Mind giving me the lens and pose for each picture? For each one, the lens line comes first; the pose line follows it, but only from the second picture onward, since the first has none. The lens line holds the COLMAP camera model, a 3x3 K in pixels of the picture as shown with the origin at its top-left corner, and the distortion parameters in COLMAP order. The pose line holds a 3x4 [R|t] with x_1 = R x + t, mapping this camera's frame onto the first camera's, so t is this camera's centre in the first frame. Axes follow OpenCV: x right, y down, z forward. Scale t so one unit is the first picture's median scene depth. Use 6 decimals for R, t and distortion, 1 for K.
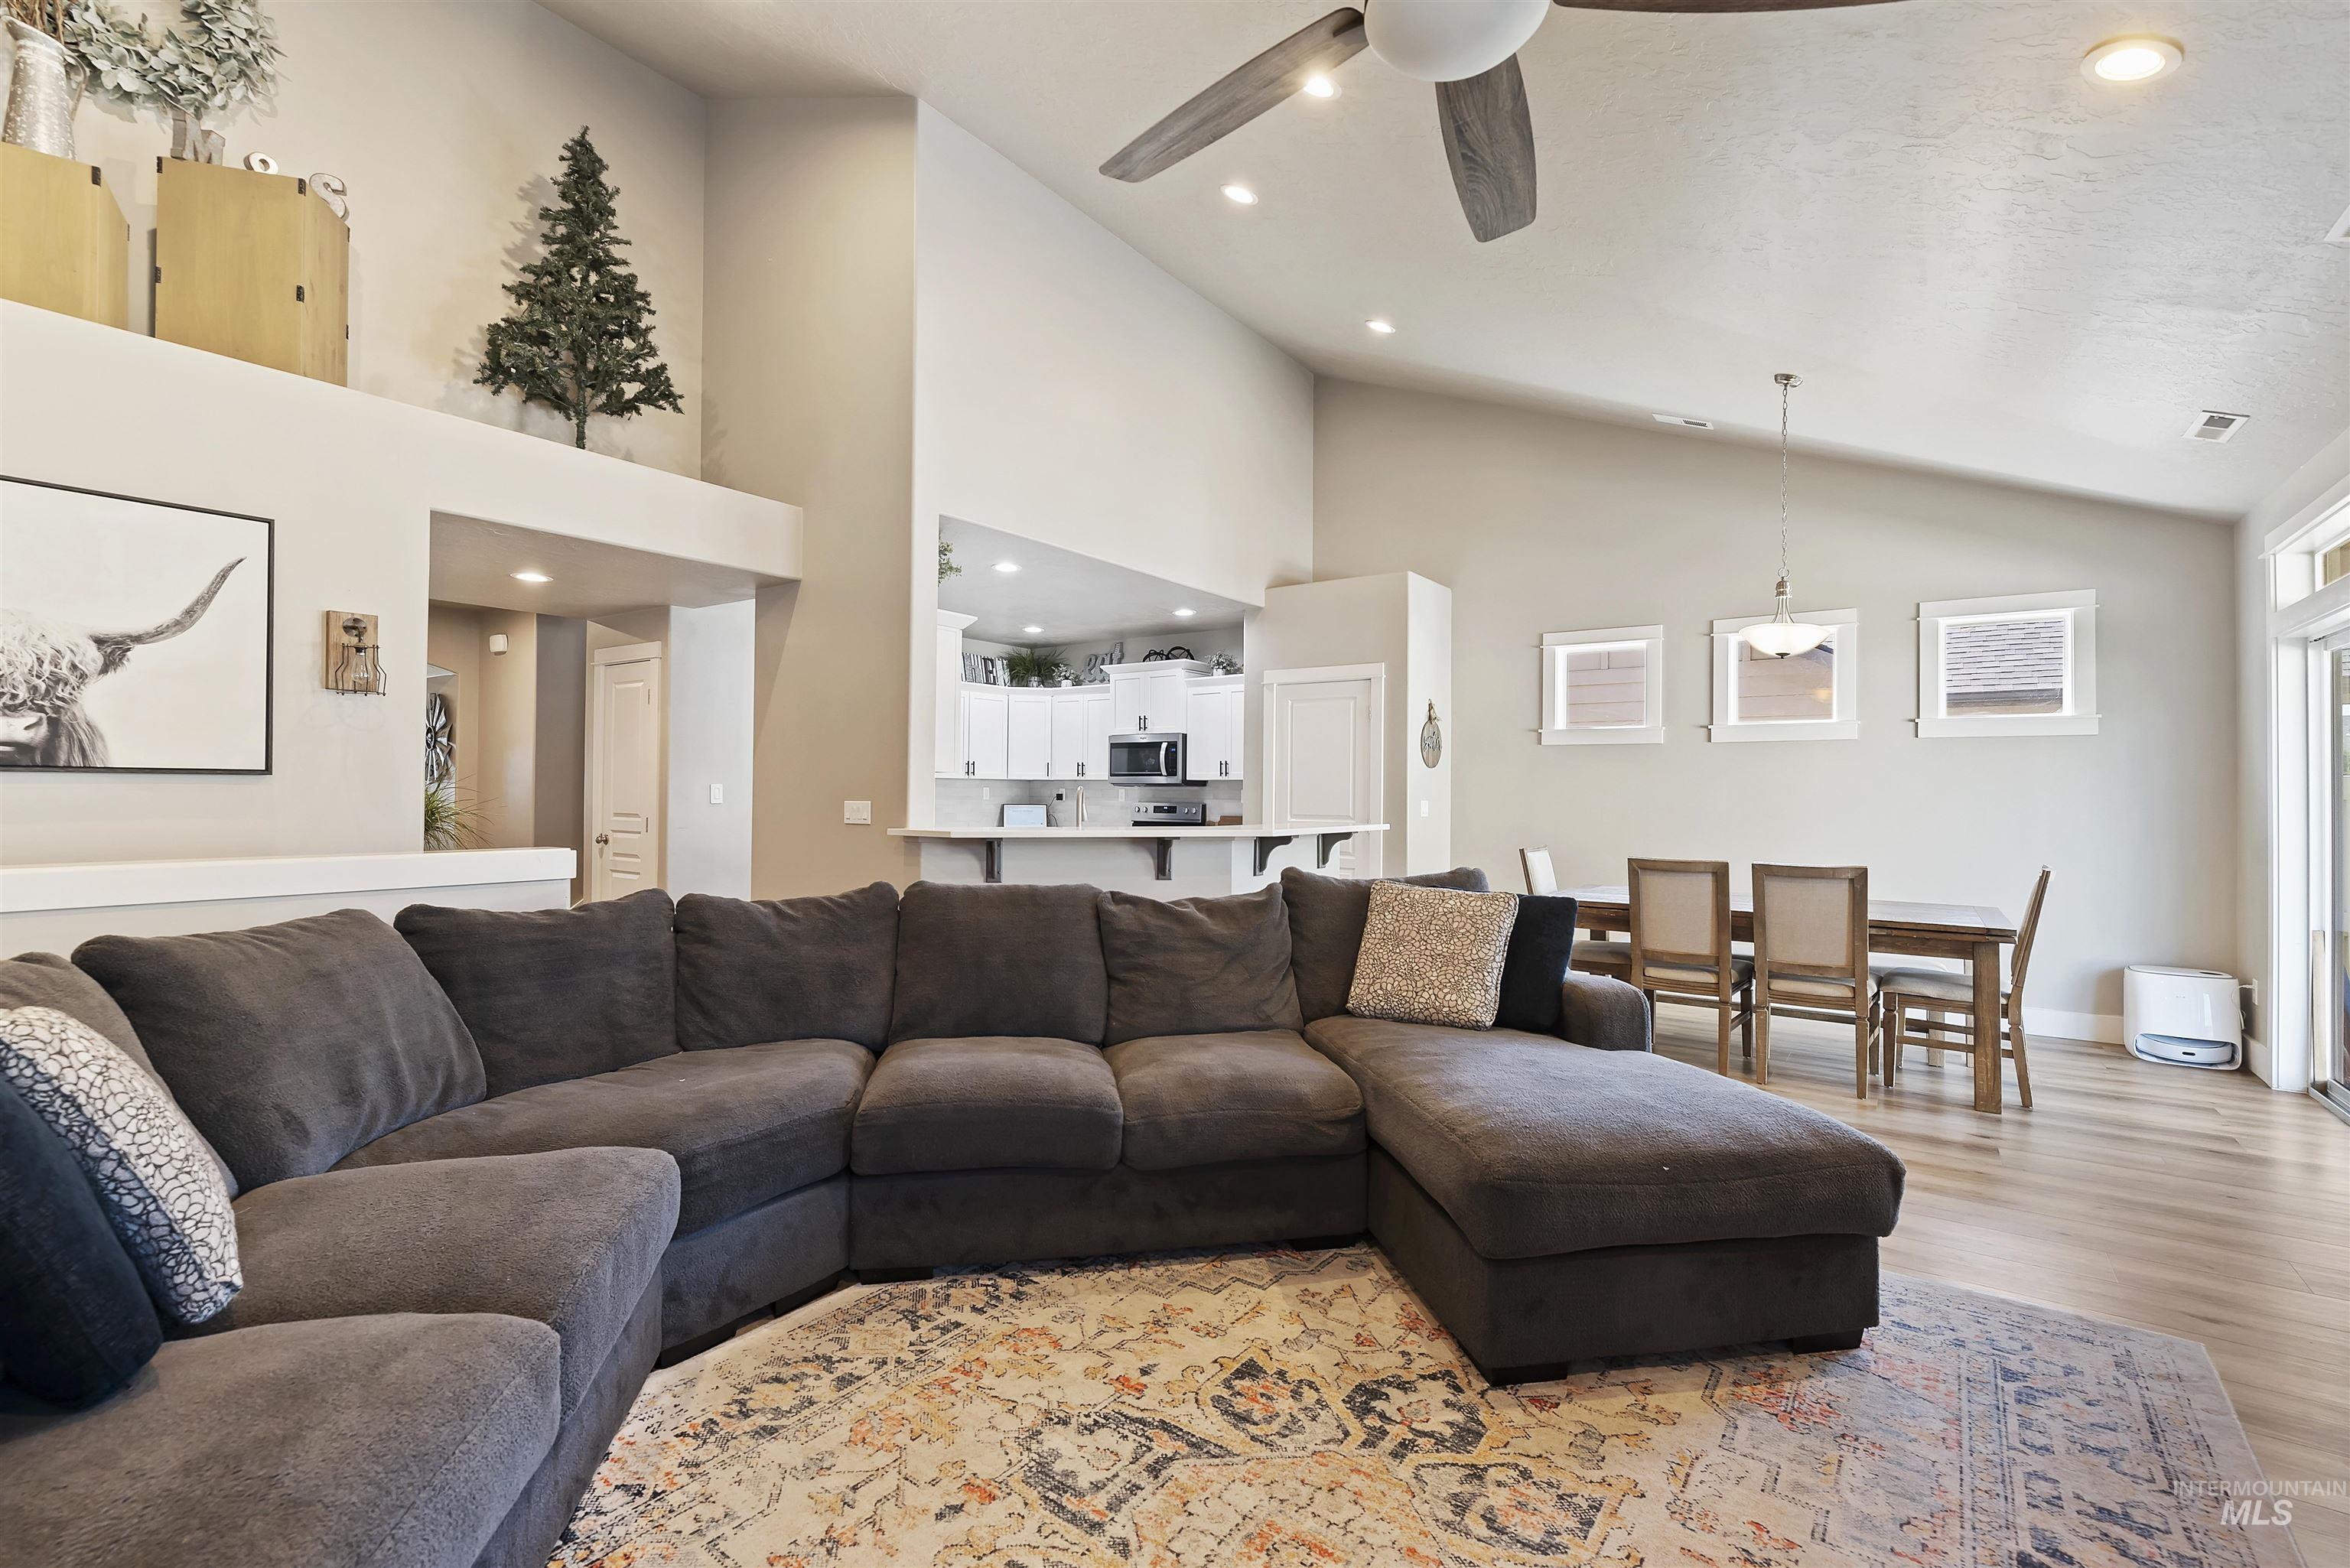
lens RADIAL K [[1020.4, 0, 1191.2], [0, 1020.4, 789.4], [0, 0, 1]] dist [0.001984, 0.000293]
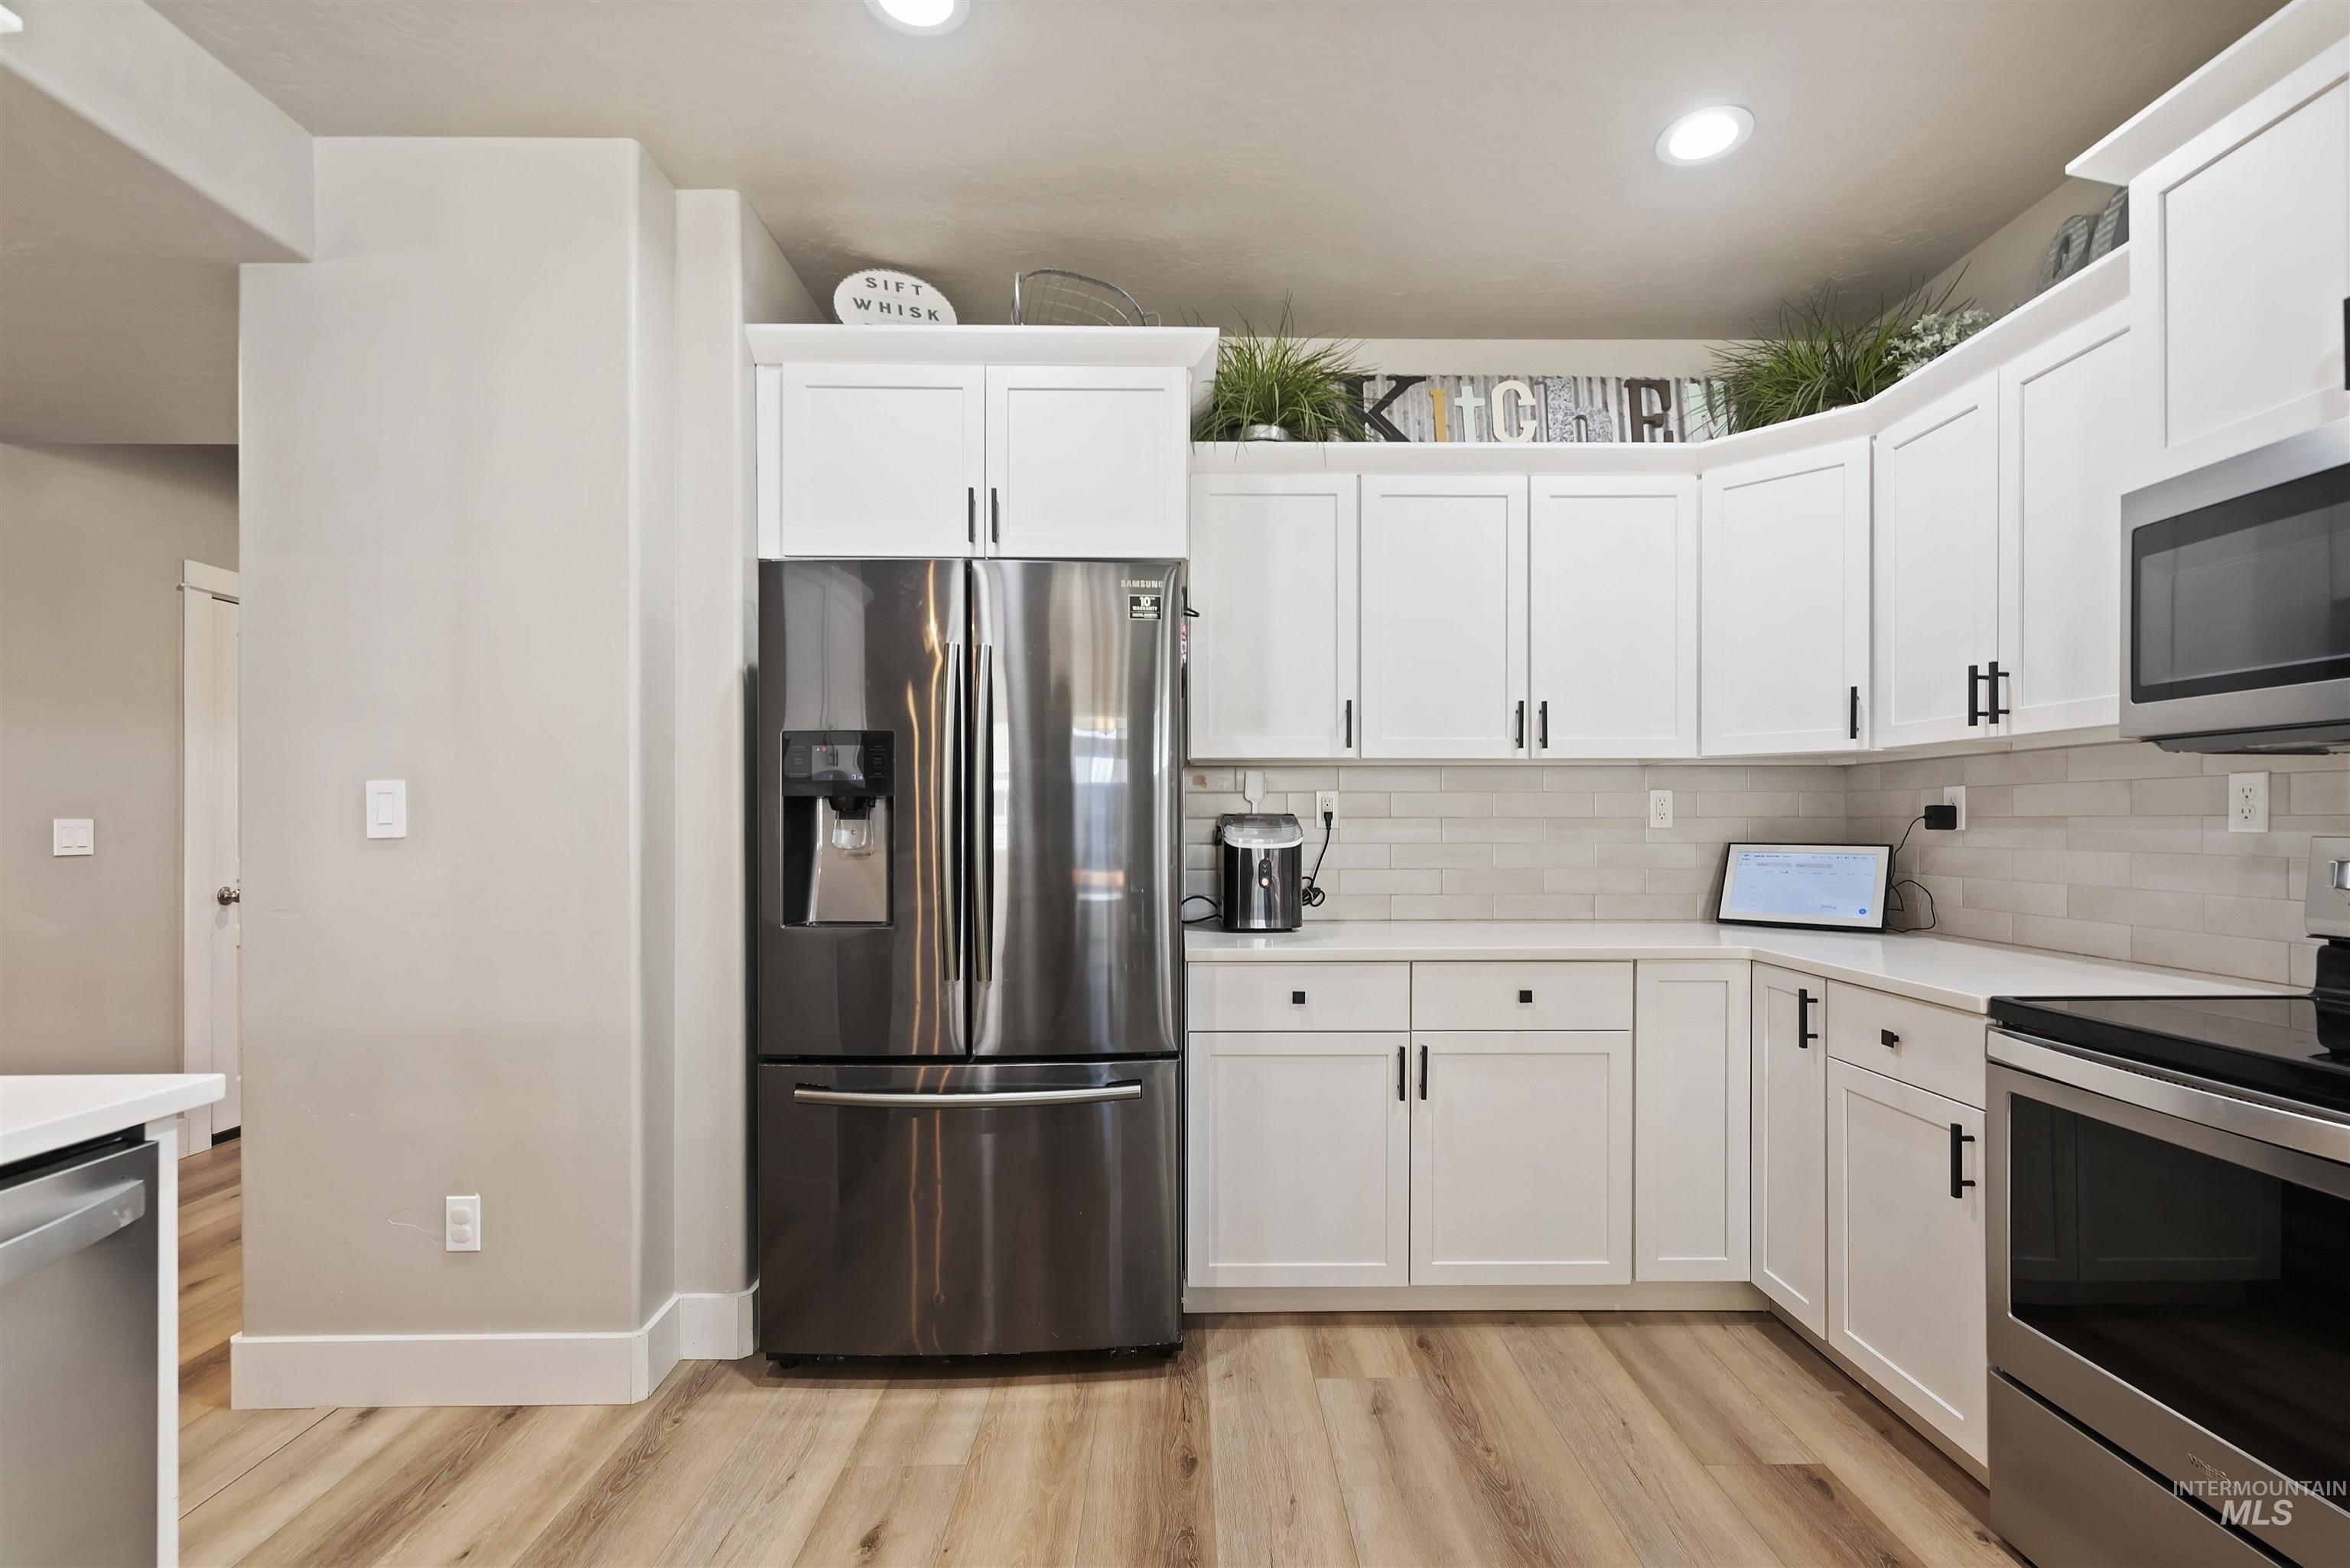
lens RADIAL K [[1042.1, 0, 1187.4], [0, 1042.1, 841.2], [0, 0, 1]] dist [0.000128, -0.000135]
pose [[0.587063, 0.004634, -0.809528, -0.061537], [0.008905, 0.999886, 0.012182, 0.024529], [0.809492, -0.014361, 0.586955, 1.899506]]
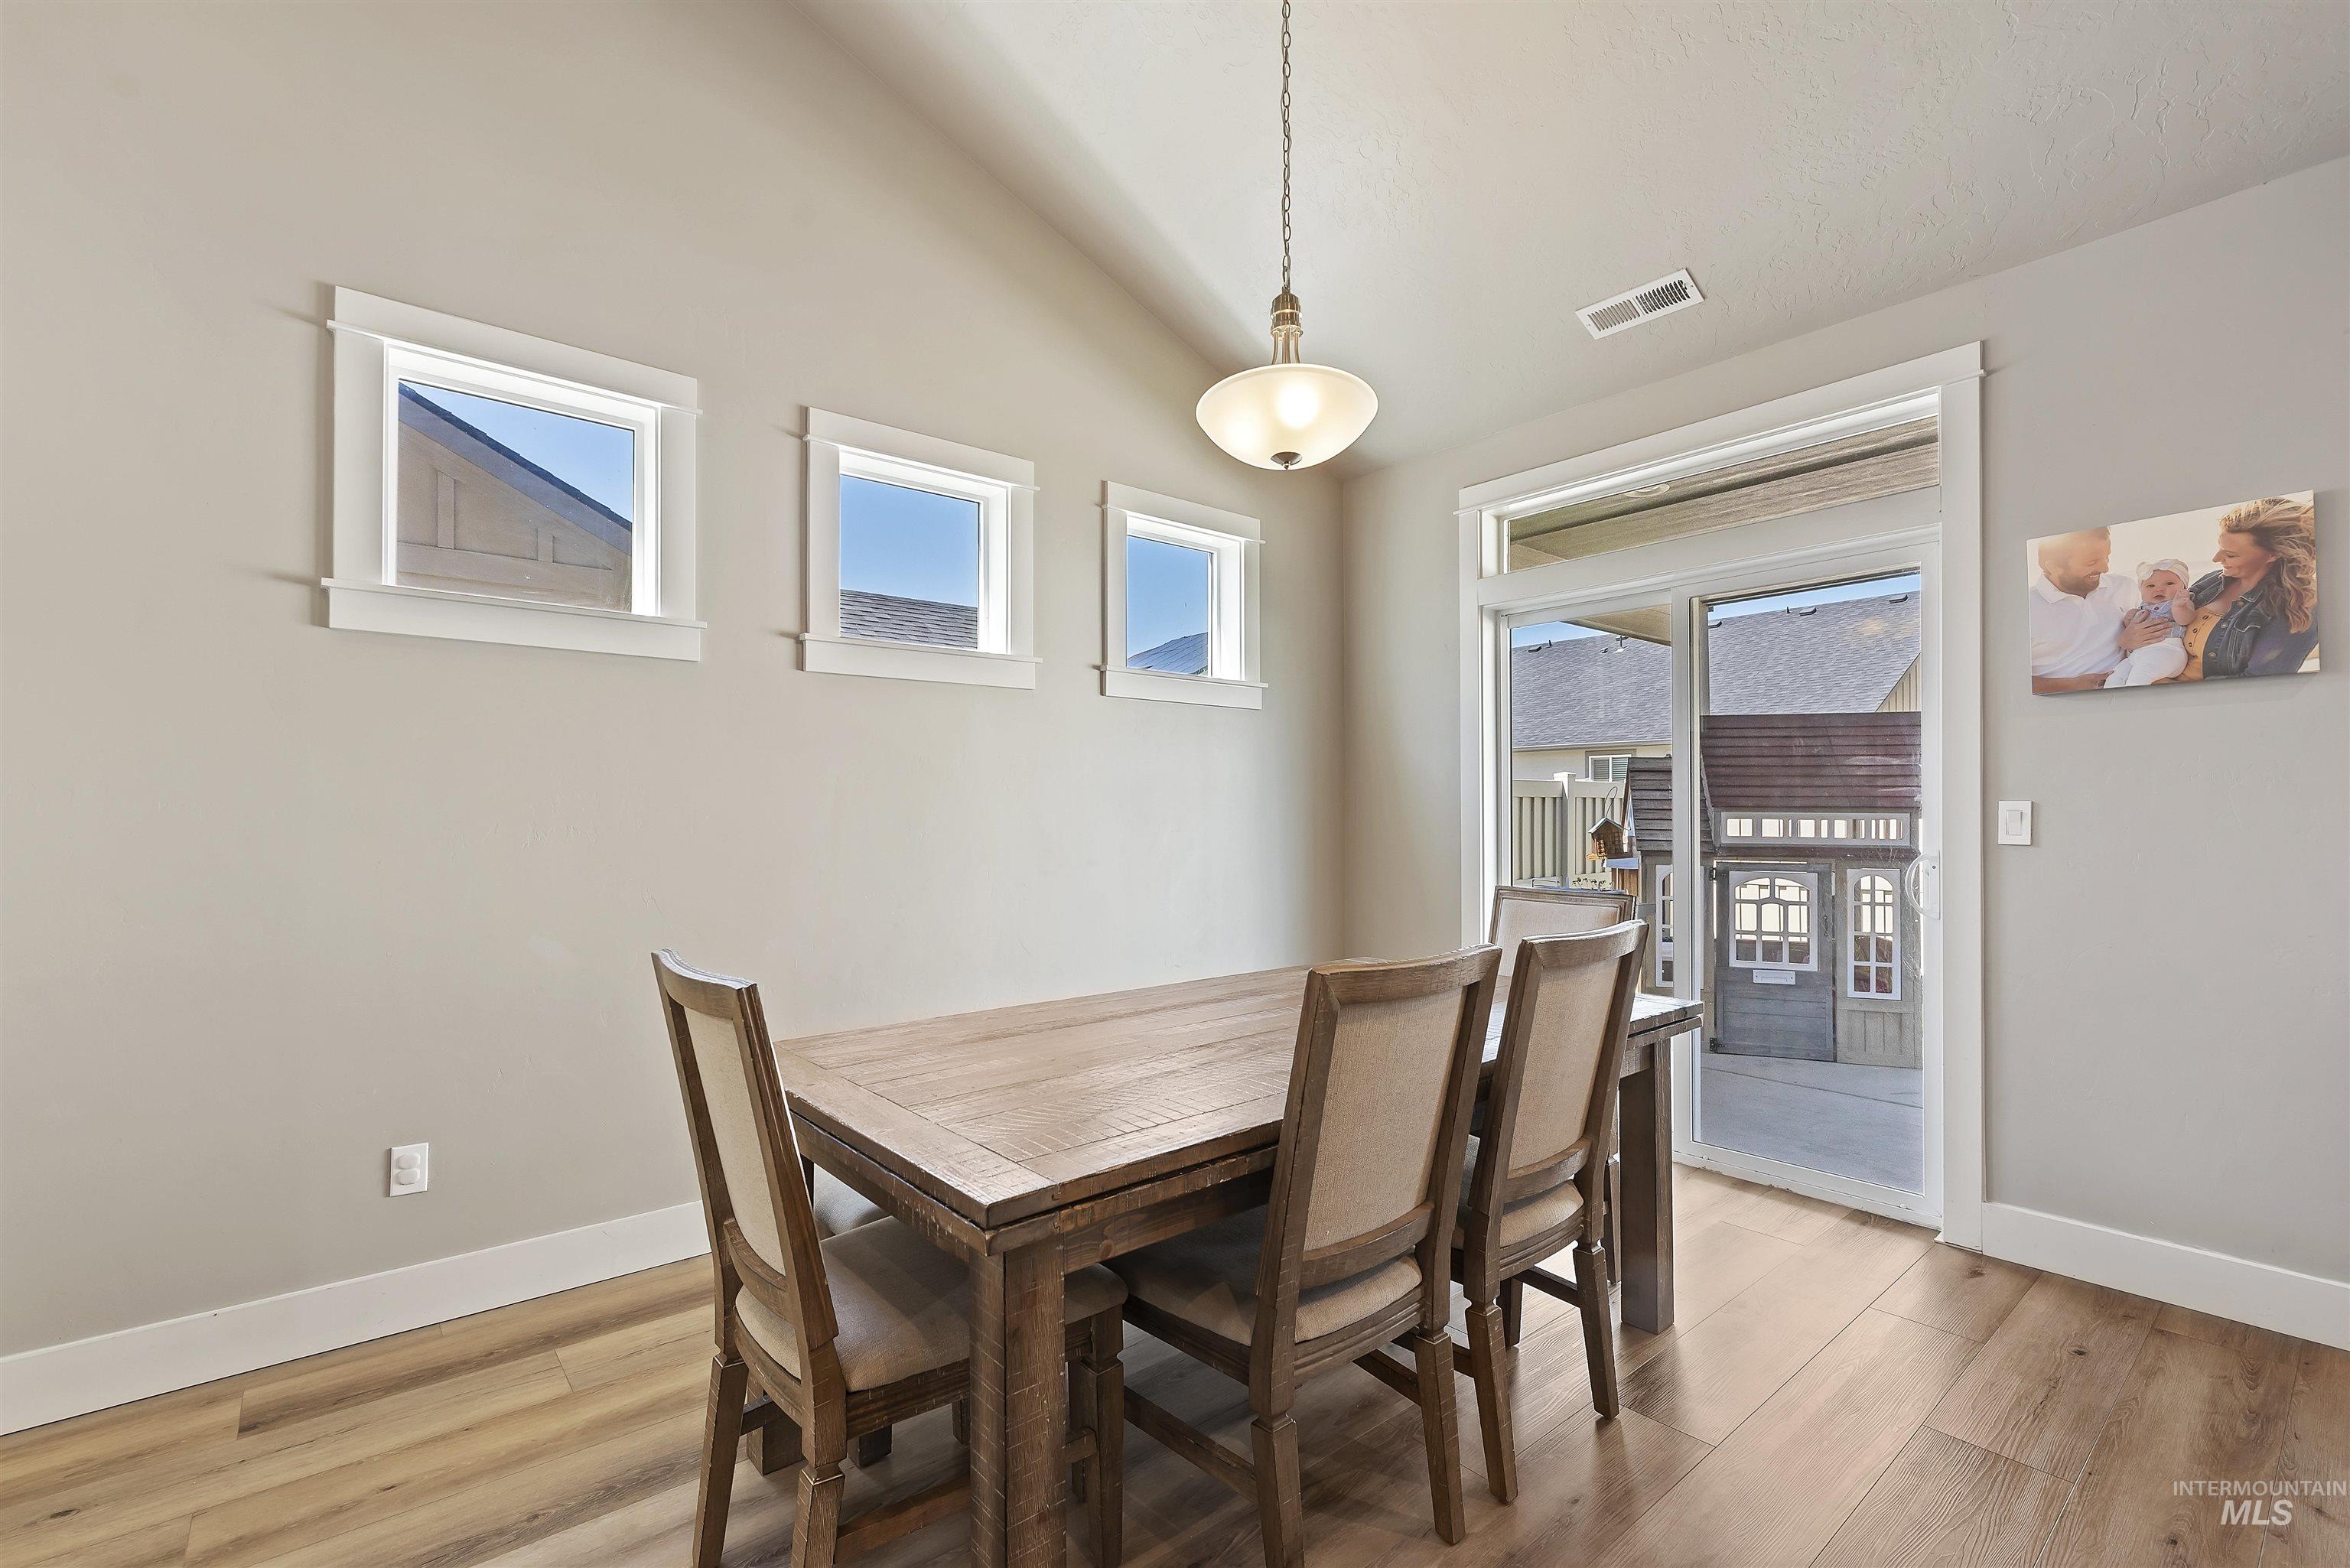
lens RADIAL K [[1038.3, 0, 1195.4], [0, 1038.3, 803.7], [0, 0, 1]] dist [0.001135, 0.000013]
pose [[0.246329, -0.003515, 0.969180, 0.187880], [0.000671, 0.999994, 0.003456, 0.025368], [-0.969186, -0.000201, 0.246330, 1.355880]]
